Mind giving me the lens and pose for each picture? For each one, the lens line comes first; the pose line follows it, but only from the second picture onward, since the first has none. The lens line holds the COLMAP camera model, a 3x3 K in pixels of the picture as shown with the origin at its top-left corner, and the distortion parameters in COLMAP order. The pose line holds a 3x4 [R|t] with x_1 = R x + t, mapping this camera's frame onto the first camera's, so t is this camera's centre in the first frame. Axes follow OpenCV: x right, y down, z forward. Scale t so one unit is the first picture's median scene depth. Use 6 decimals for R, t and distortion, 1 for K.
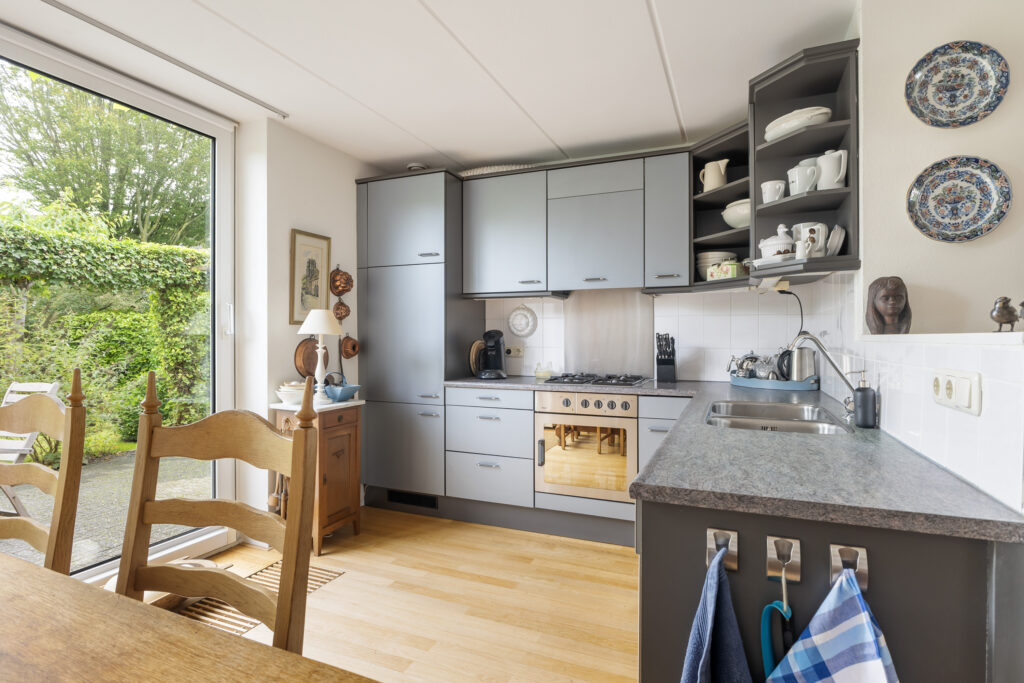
lens RADIAL K [[530.3, 0, 520.6], [0, 530.3, 337.7], [0, 0, 1]] dist [-0.010773, 0.000549]
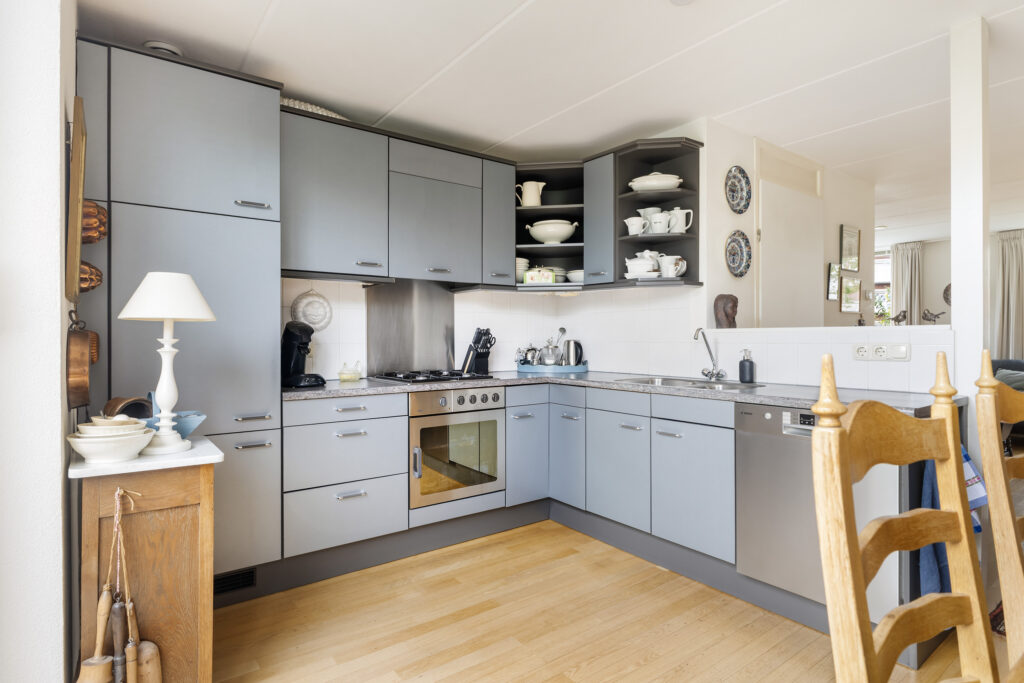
lens RADIAL K [[530.3, 0, 520.8], [0, 530.3, 343.6], [0, 0, 1]] dist [-0.010773, 0.000549]
pose [[0.501325, -0.009820, 0.865203, -0.626966], [0.006059, 0.999951, 0.007838, 0.014635], [-0.865238, 0.001313, 0.501360, 0.413615]]
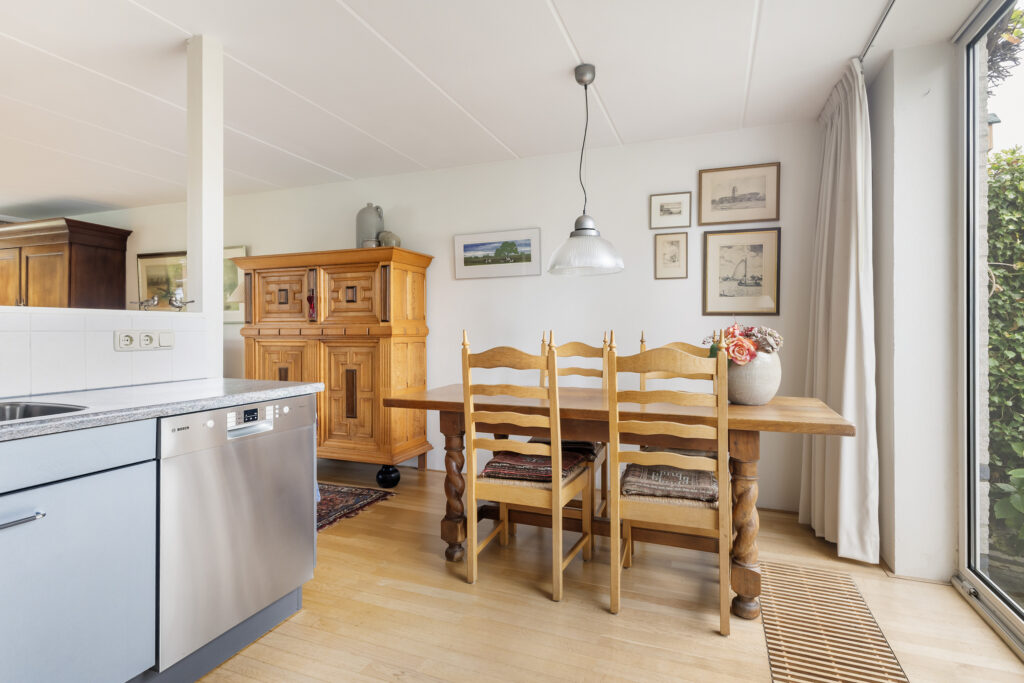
lens RADIAL K [[509.0, 0, 512.5], [0, 509.0, 334.4], [0, 0, 1]] dist [-0.002180, -0.000062]
pose [[-0.999787, -0.001321, -0.020593, -0.167855], [-0.001612, 0.999899, 0.014152, 0.017955], [0.020573, 0.014183, -0.999688, 0.996287]]
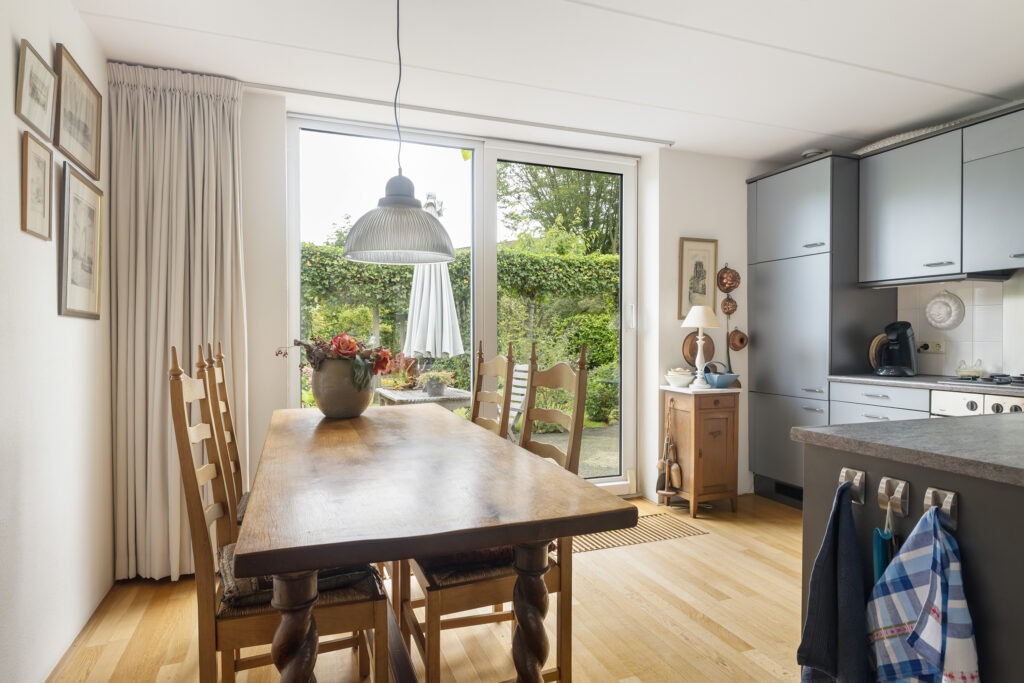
lens RADIAL K [[604.5, 0, 513.6], [0, 604.5, 344.1], [0, 0, 1]] dist [0.014616, -0.001296]
pose [[0.692638, 0.008894, -0.721230, 0.272121], [-0.002390, 0.999947, 0.010035, 0.016367], [0.721281, -0.005227, 0.692623, -0.186336]]
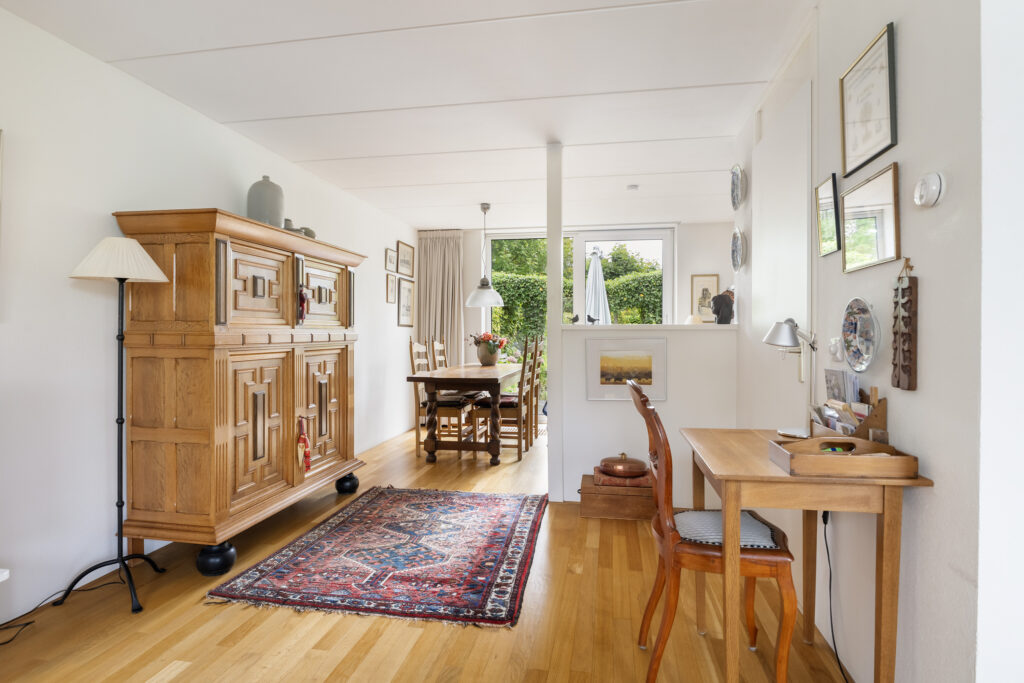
lens RADIAL K [[583.0, 0, 512.8], [0, 583.0, 333.2], [0, 0, 1]] dist [-0.001159, -0.000719]
pose [[0.206209, 0.008338, -0.978473, 1.544071], [-0.002306, 0.999965, 0.008035, -0.001866], [0.978505, 0.000600, 0.206221, -0.106587]]
